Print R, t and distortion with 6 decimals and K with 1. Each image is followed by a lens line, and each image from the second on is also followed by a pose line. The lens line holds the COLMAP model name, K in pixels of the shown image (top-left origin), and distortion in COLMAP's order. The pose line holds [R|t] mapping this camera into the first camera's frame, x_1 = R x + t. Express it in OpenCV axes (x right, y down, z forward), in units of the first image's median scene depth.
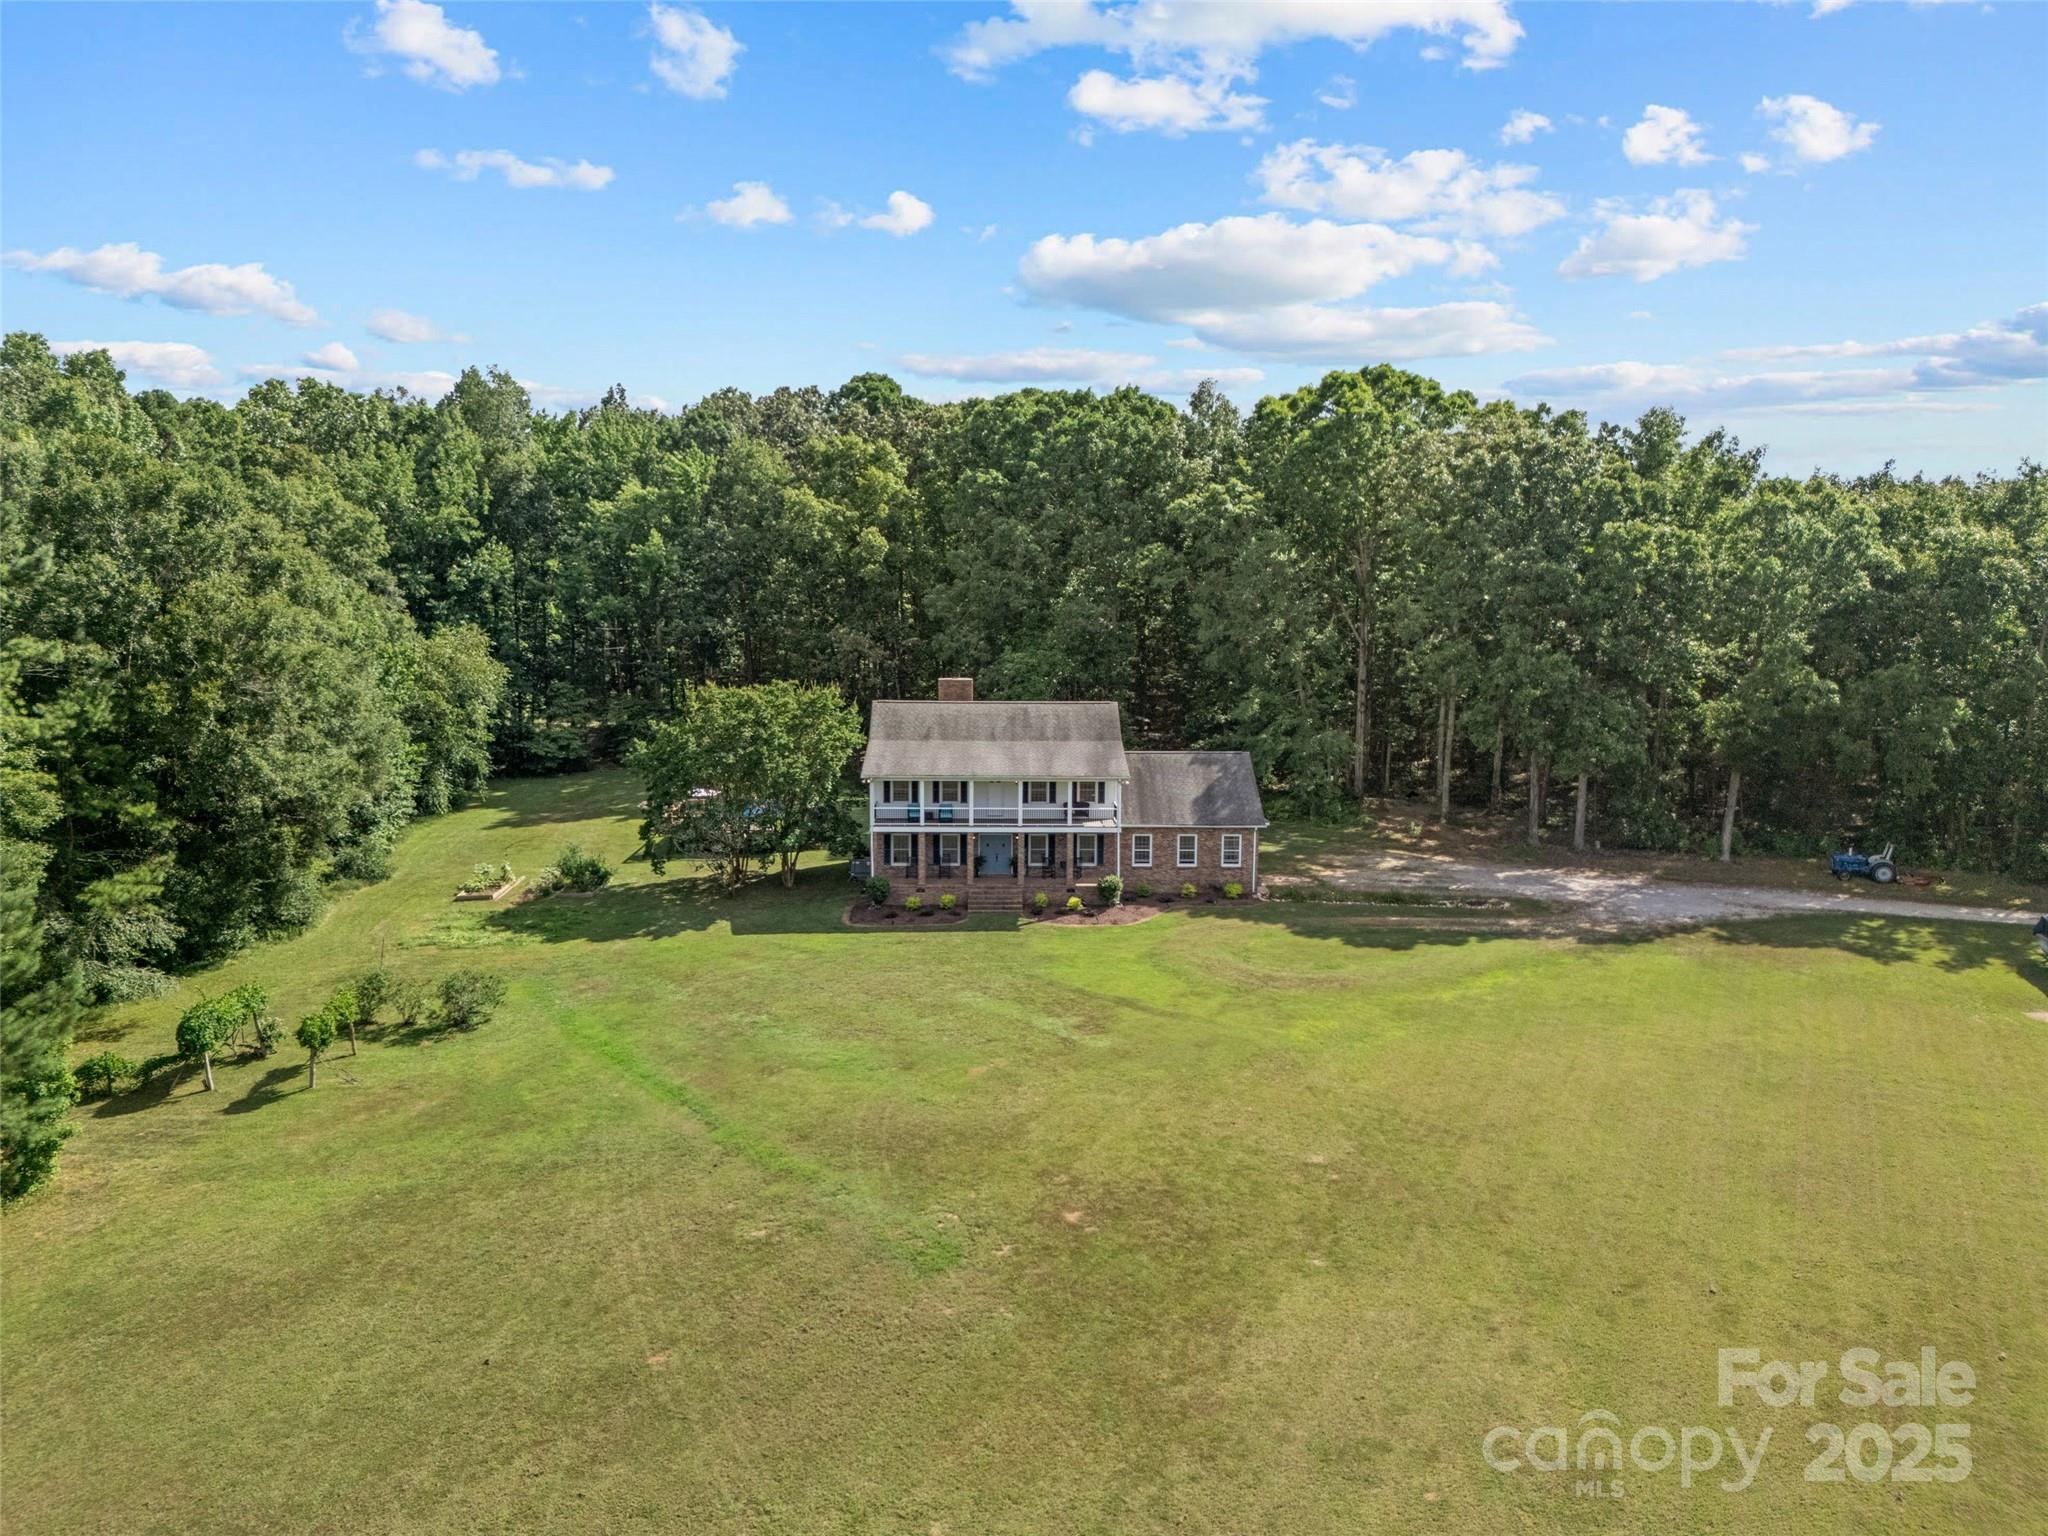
lens RADIAL K [[1518.7, 0, 1024.0], [0, 1518.7, 768.0], [0, 0, 1]] dist [0.006874, -0.000247]
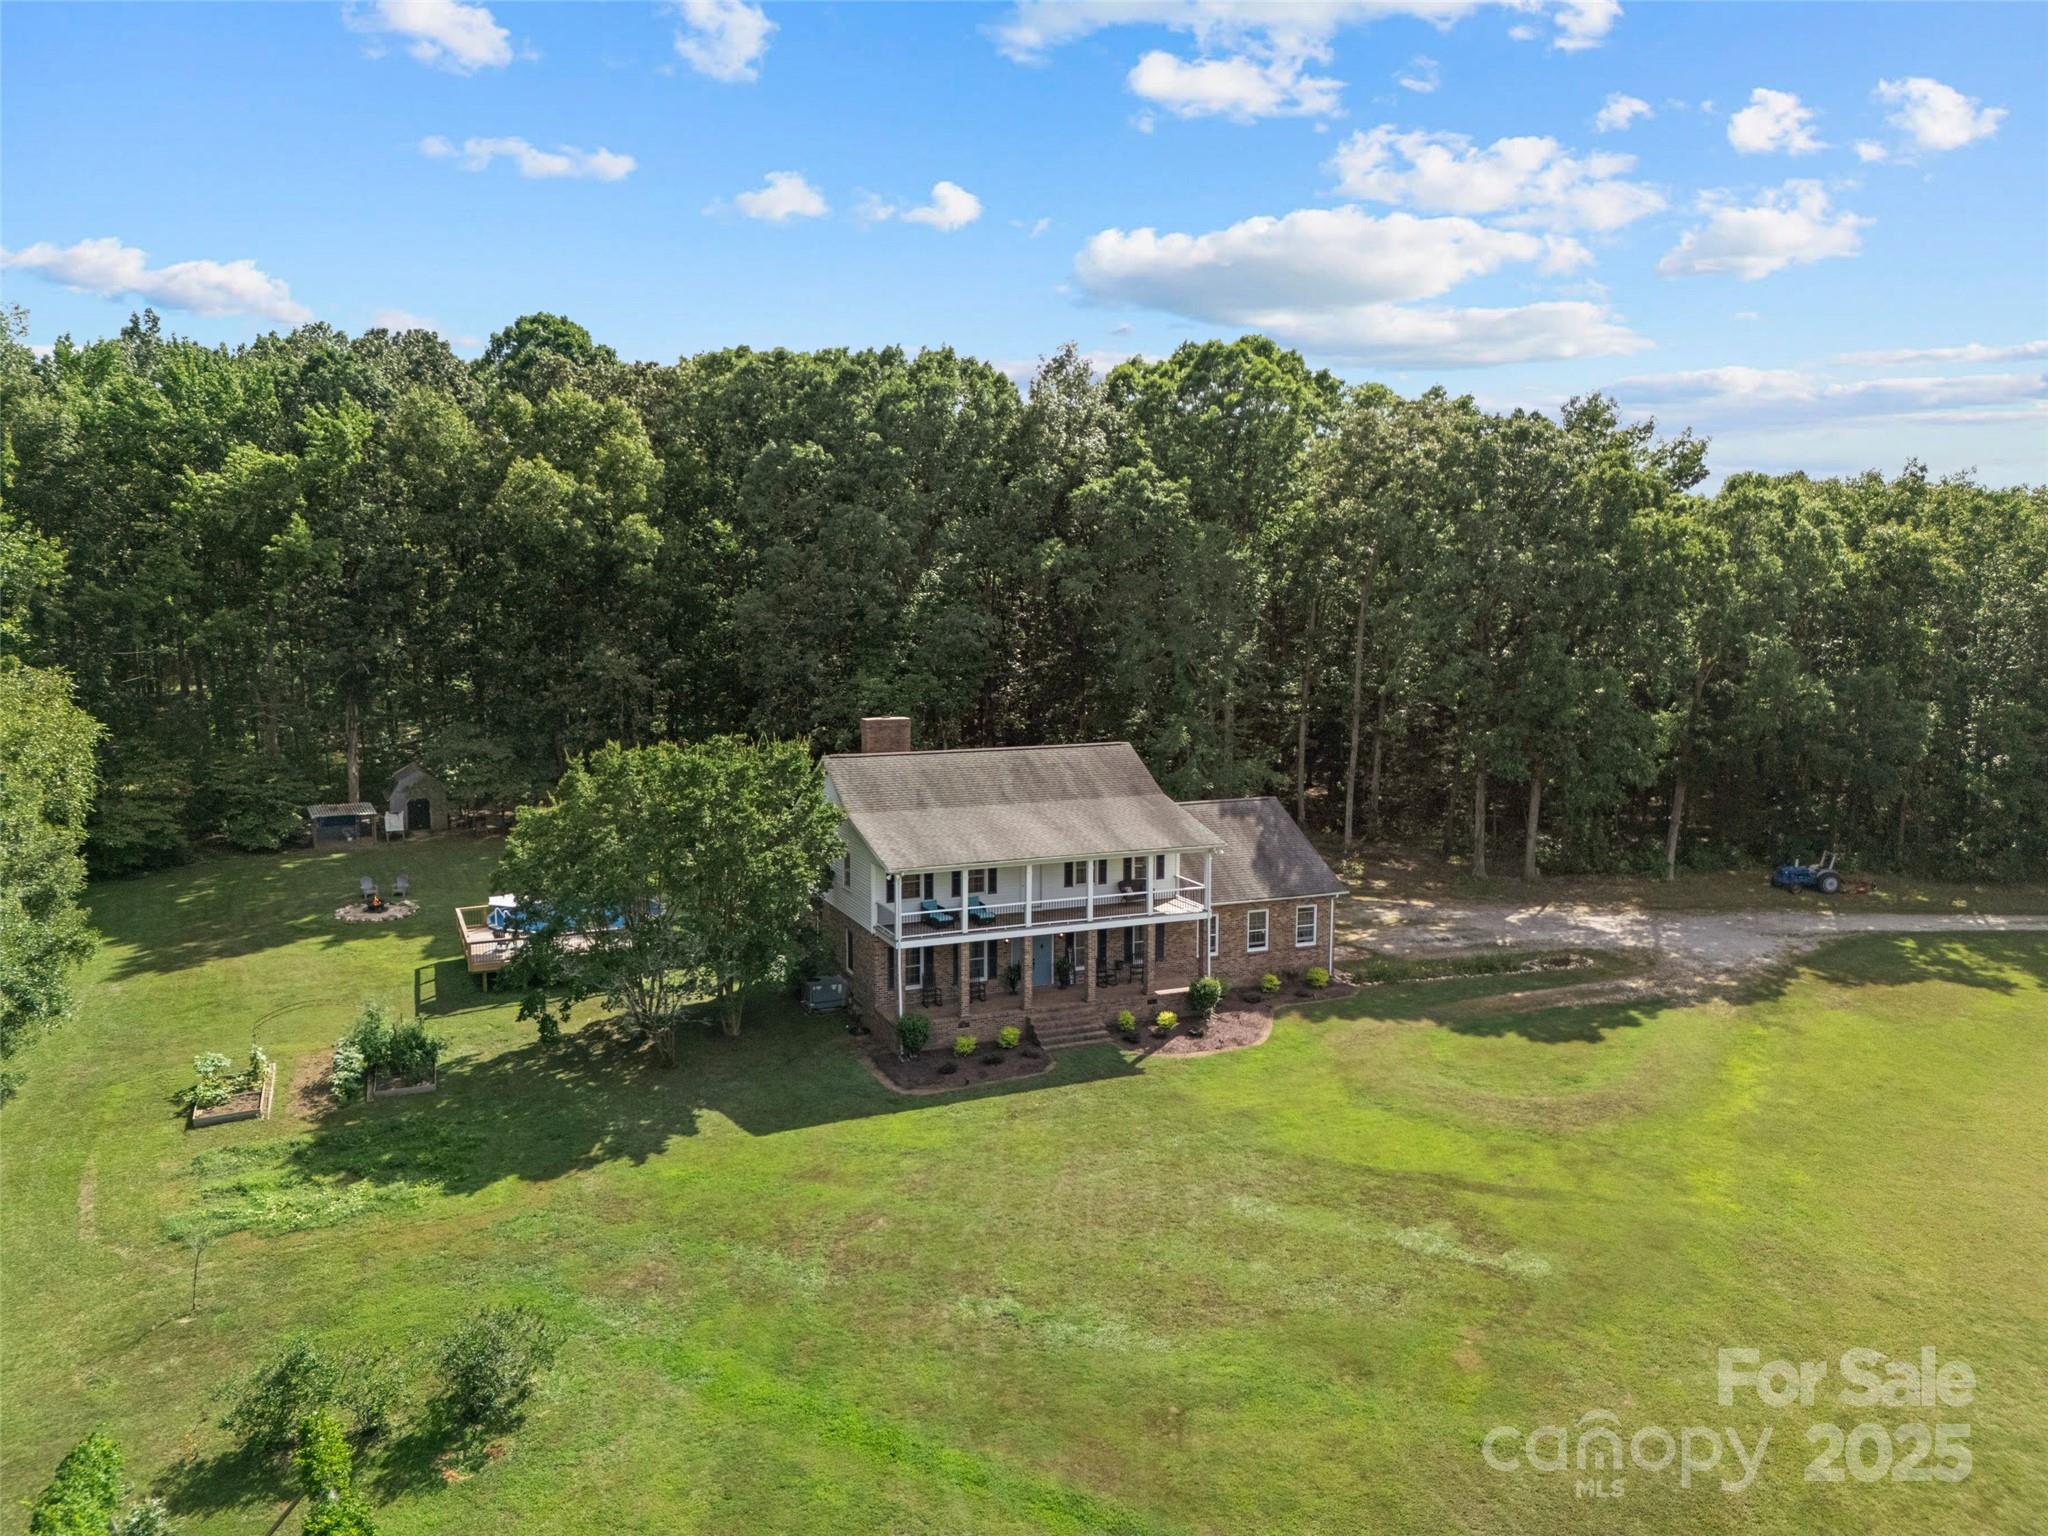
lens RADIAL K [[1518.7, 0, 1024.0], [0, 1518.7, 768.0], [0, 0, 1]] dist [0.006874, -0.000247]
pose [[0.921432, -0.050570, 0.385235, -0.296205], [0.051596, 0.998639, 0.007680, -0.040717], [-0.385099, 0.012800, 0.922787, 0.325179]]
